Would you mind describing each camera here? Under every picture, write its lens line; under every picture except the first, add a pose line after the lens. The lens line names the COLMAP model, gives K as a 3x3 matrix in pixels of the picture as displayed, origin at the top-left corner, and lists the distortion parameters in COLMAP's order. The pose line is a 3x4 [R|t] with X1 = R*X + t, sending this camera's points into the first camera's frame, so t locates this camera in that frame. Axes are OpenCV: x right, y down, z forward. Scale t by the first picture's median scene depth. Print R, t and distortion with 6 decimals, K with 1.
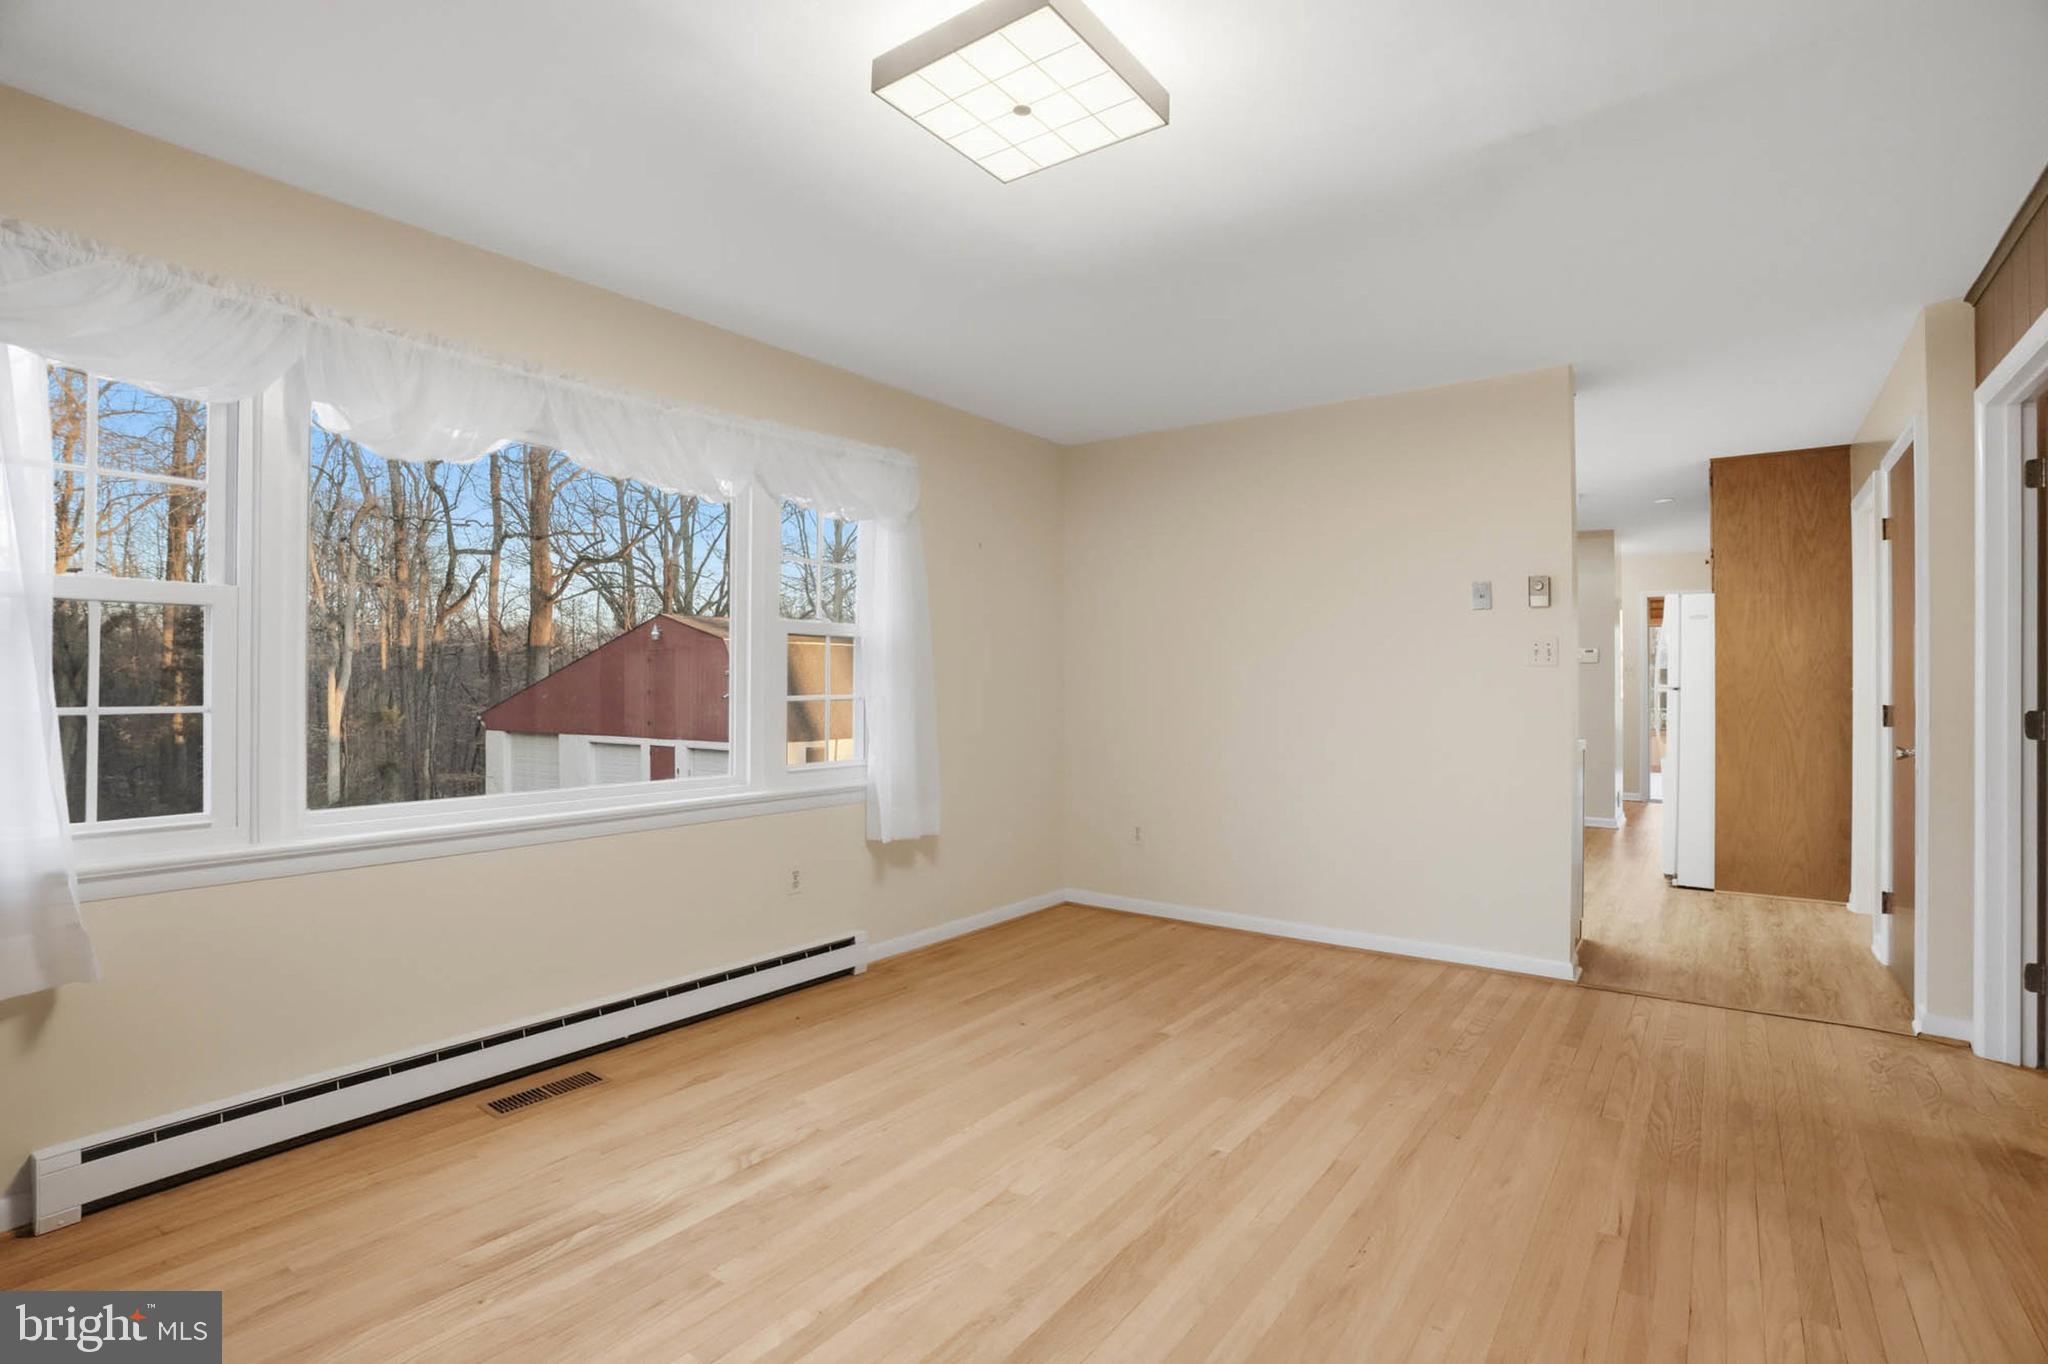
lens RADIAL K [[950.7, 0, 1028.5], [0, 950.7, 692.1], [0, 0, 1]] dist [-0.090877, 0.036059]
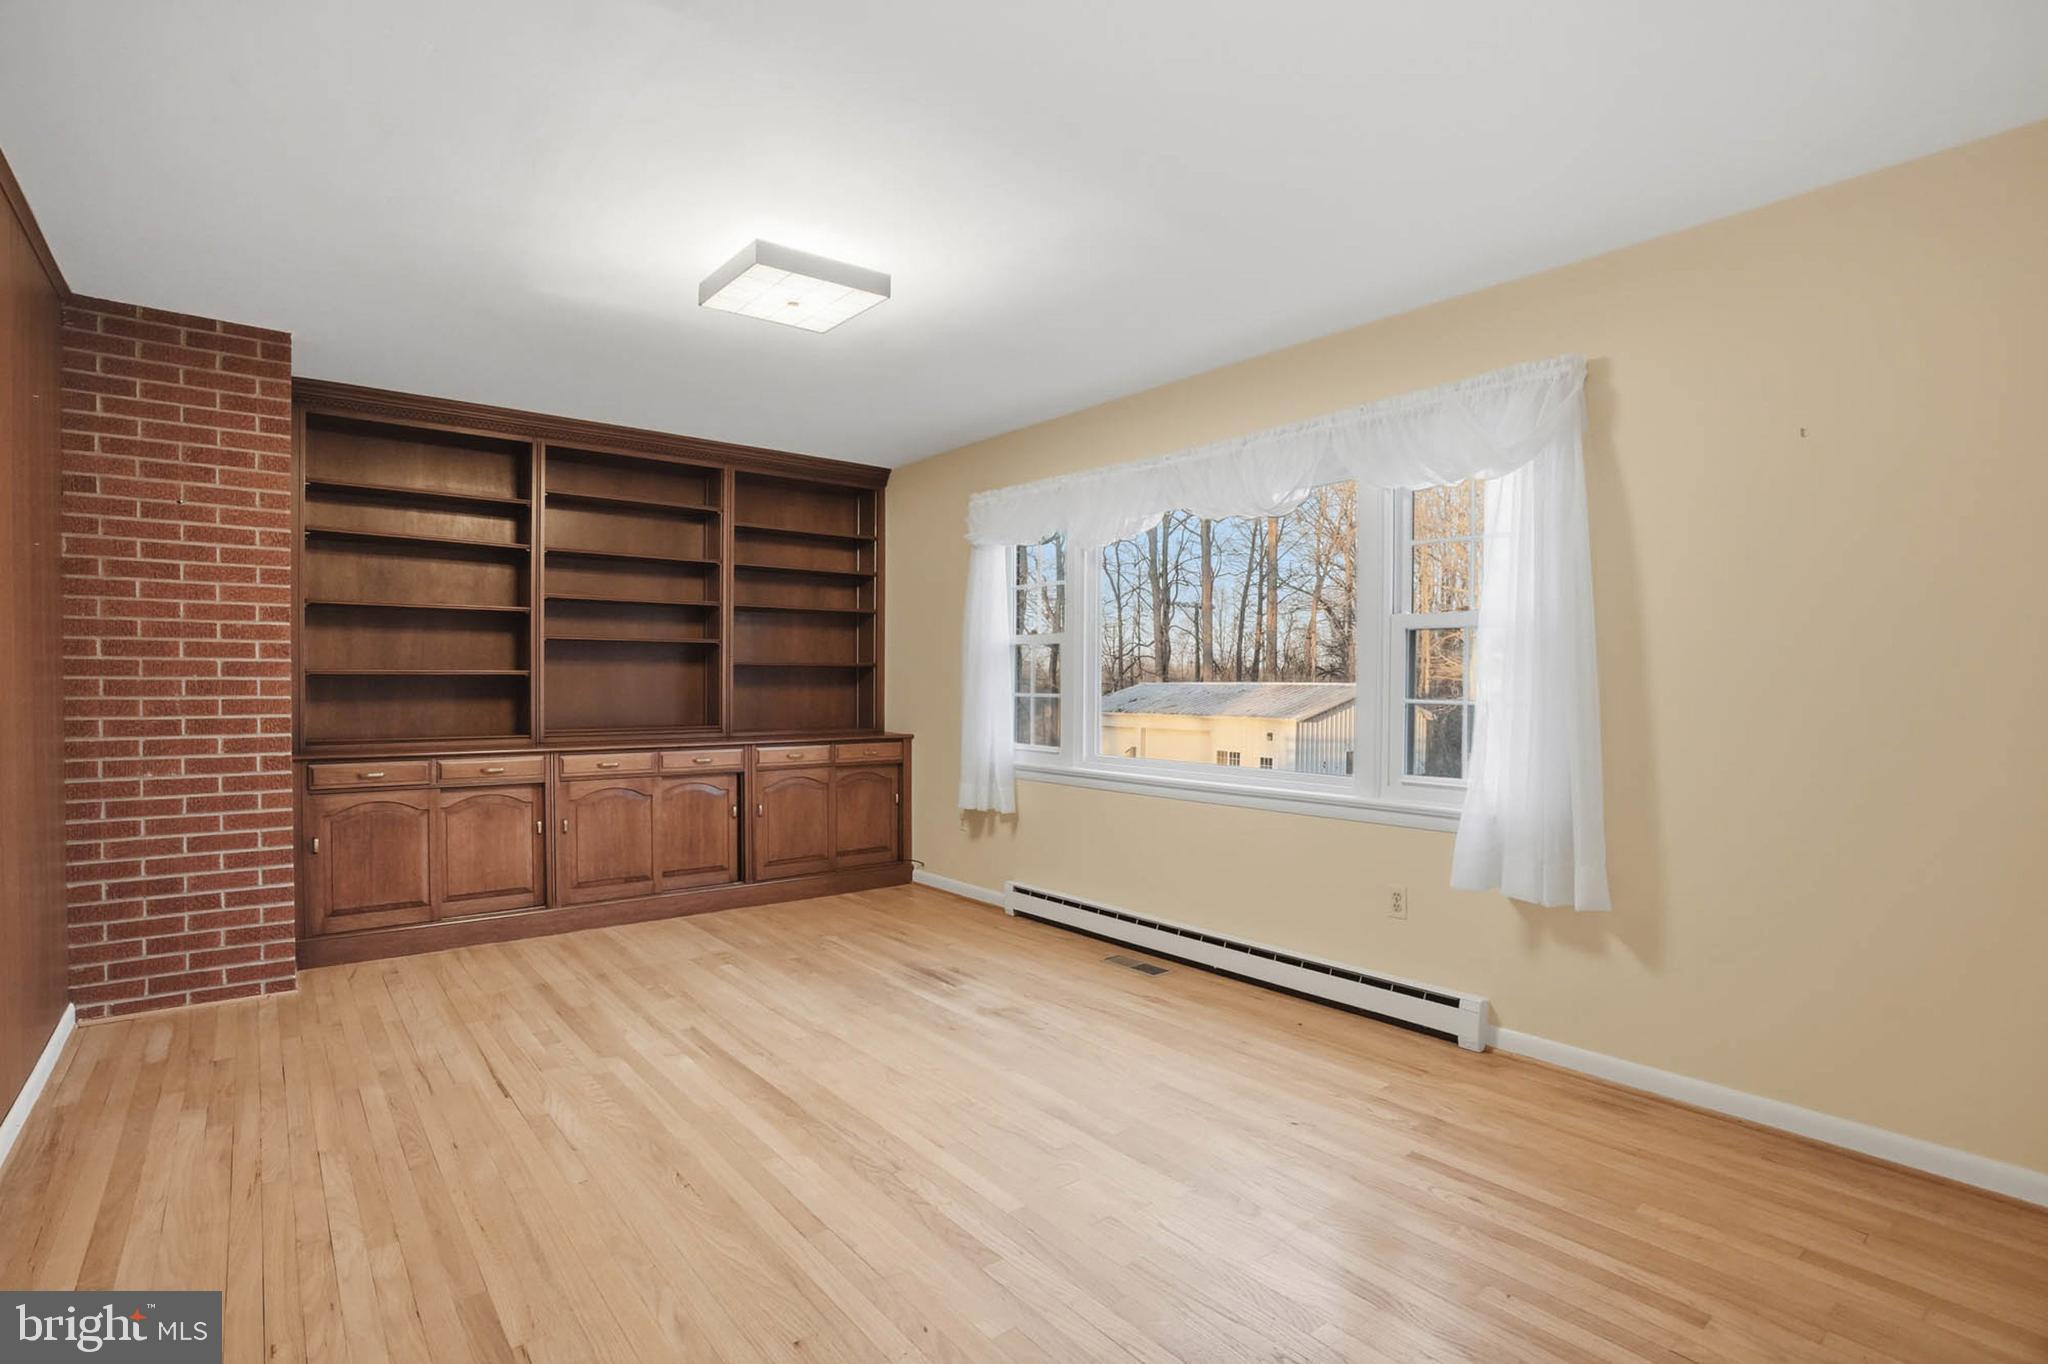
lens RADIAL K [[972.0, 0, 1032.3], [0, 972.0, 678.5], [0, 0, 1]] dist [-0.064334, 0.022412]
pose [[-0.230003, -0.002846, -0.973186, 0.950786], [-0.012192, 0.999926, -0.000043, -0.014450], [0.973113, 0.011855, -0.230021, 1.130568]]
